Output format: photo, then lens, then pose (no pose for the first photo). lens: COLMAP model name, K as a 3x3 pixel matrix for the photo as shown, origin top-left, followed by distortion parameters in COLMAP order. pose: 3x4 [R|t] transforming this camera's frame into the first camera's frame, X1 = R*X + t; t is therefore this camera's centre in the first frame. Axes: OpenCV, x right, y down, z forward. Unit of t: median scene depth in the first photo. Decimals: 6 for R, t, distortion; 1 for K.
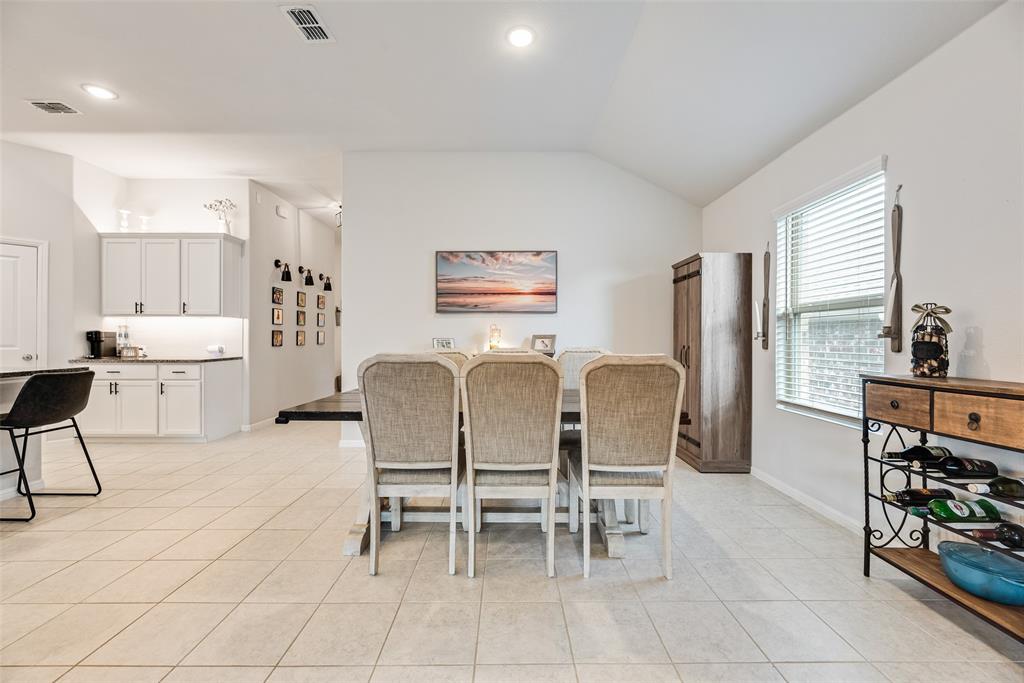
lens RADIAL K [[413.2, 0, 512.0], [0, 413.2, 341.5], [0, 0, 1]] dist [0.001976, 0.000049]
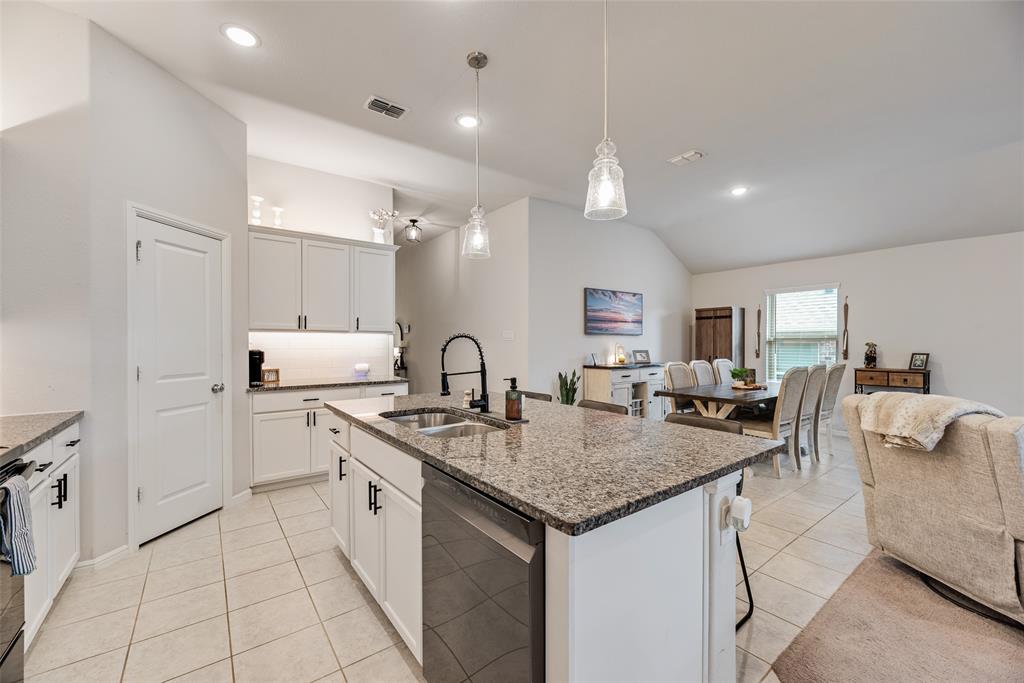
lens RADIAL K [[410.2, 0, 513.1], [0, 410.2, 346.0], [0, 0, 1]] dist [0.001654, 0.000041]
pose [[0.799217, -0.005117, 0.601020, -1.244705], [0.003052, 0.999985, 0.004456, -0.041326], [-0.601035, -0.001727, 0.799221, 0.096541]]
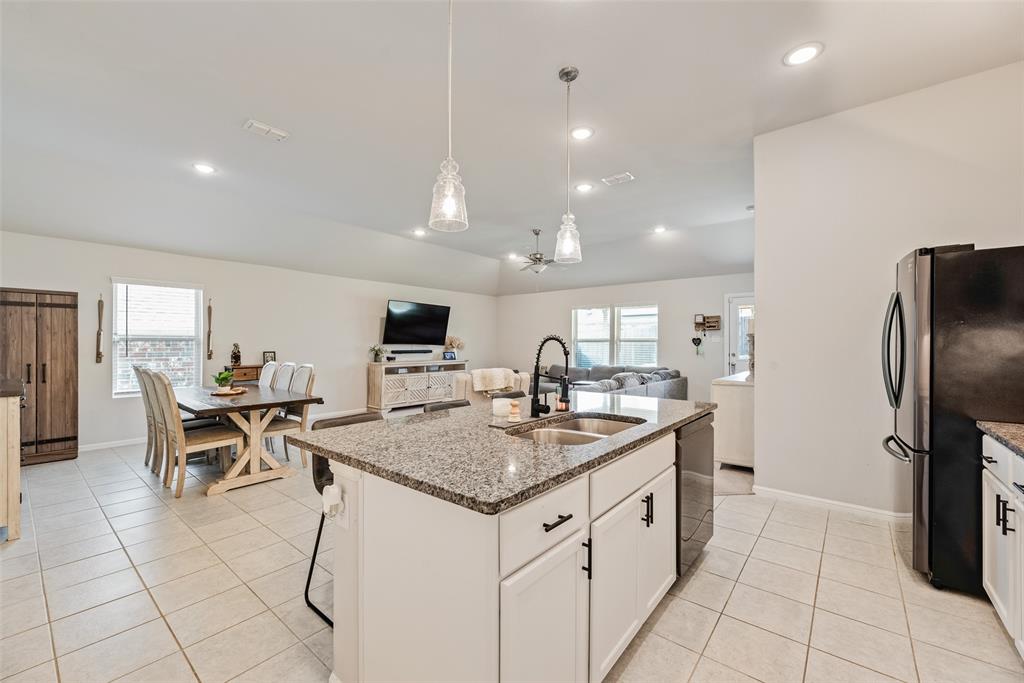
lens RADIAL K [[410.2, 0, 513.1], [0, 410.2, 346.0], [0, 0, 1]] dist [0.001654, 0.000041]
pose [[-0.772735, -0.006156, 0.634699, -1.256578], [0.000517, 0.999947, 0.010328, -0.047694], [-0.634729, 0.008309, -0.772690, 0.972694]]
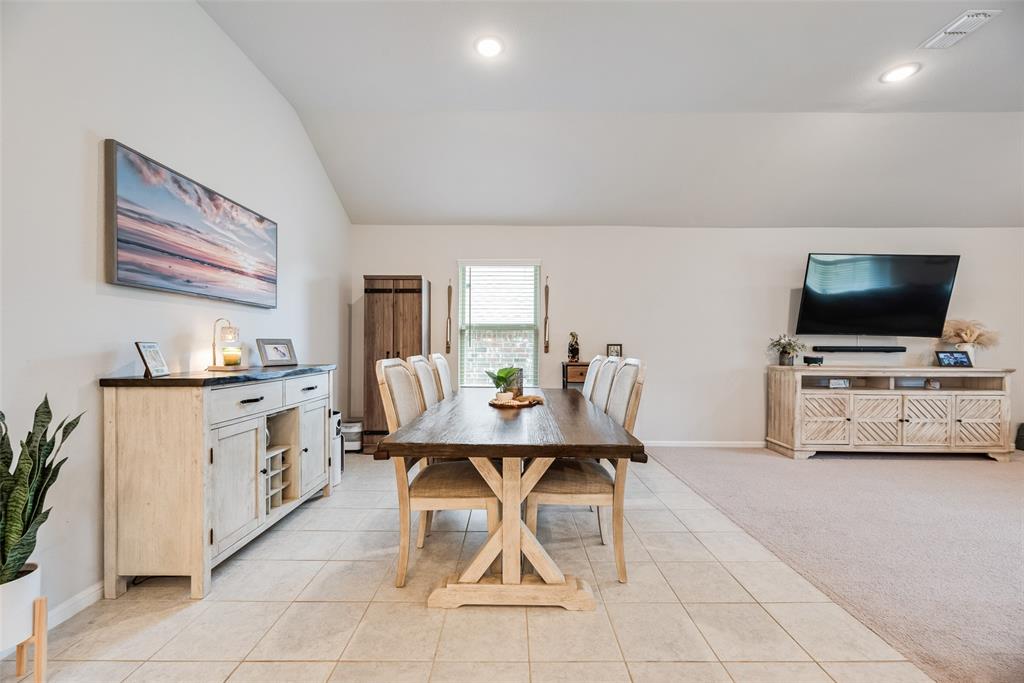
lens RADIAL K [[410.2, 0, 513.1], [0, 410.2, 346.0], [0, 0, 1]] dist [0.001654, 0.000041]
pose [[0.002687, 0.001781, 0.999995, -0.654665], [-0.000302, 0.999998, -0.001780, -0.003030], [-0.999996, -0.000297, 0.002688, 0.622733]]
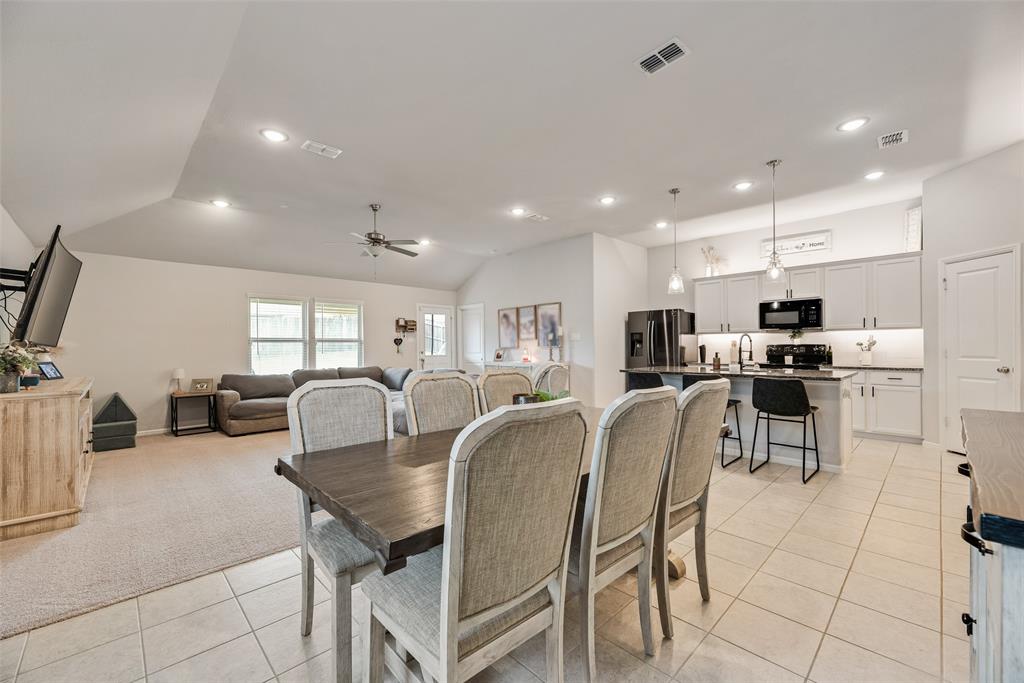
lens RADIAL K [[408.5, 0, 513.4], [0, 408.5, 350.4], [0, 0, 1]] dist [0.001252, 0.000022]
pose [[-0.720890, 0.010362, -0.692972, 0.312773], [0.004322, 0.999936, 0.010456, -0.022046], [0.693036, 0.004542, -0.720888, 0.939896]]
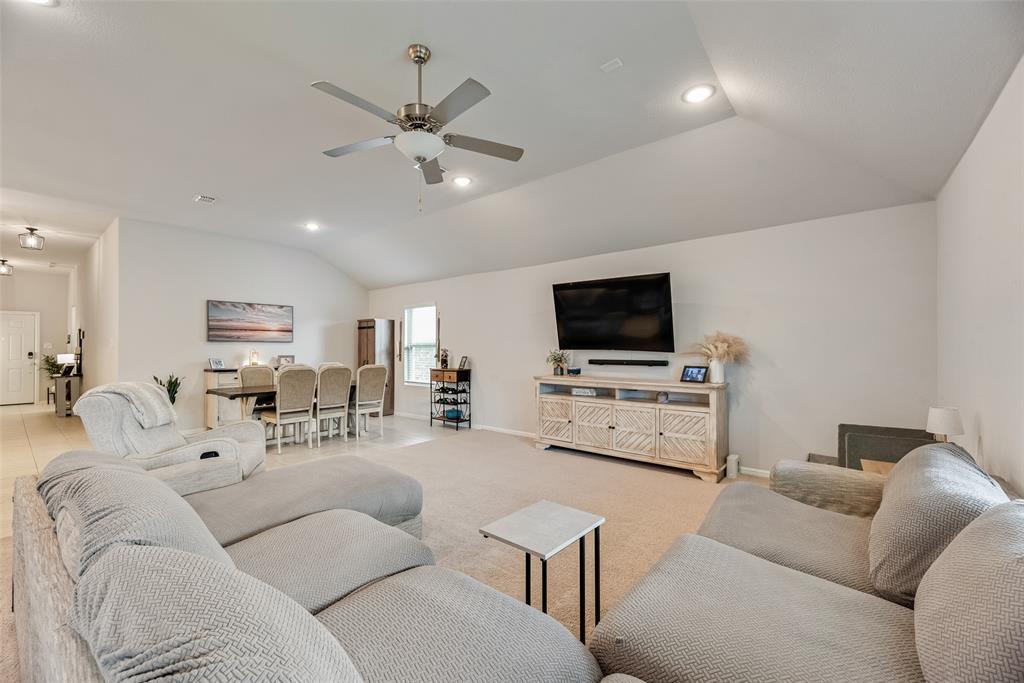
lens RADIAL K [[410.2, 0, 513.1], [0, 410.2, 346.0], [0, 0, 1]] dist [0.001654, 0.000041]
pose [[0.628360, 0.004712, 0.777909, -0.688764], [0.004689, 0.999941, -0.009845, -0.035704], [-0.777909, 0.009833, 0.628300, -0.840676]]
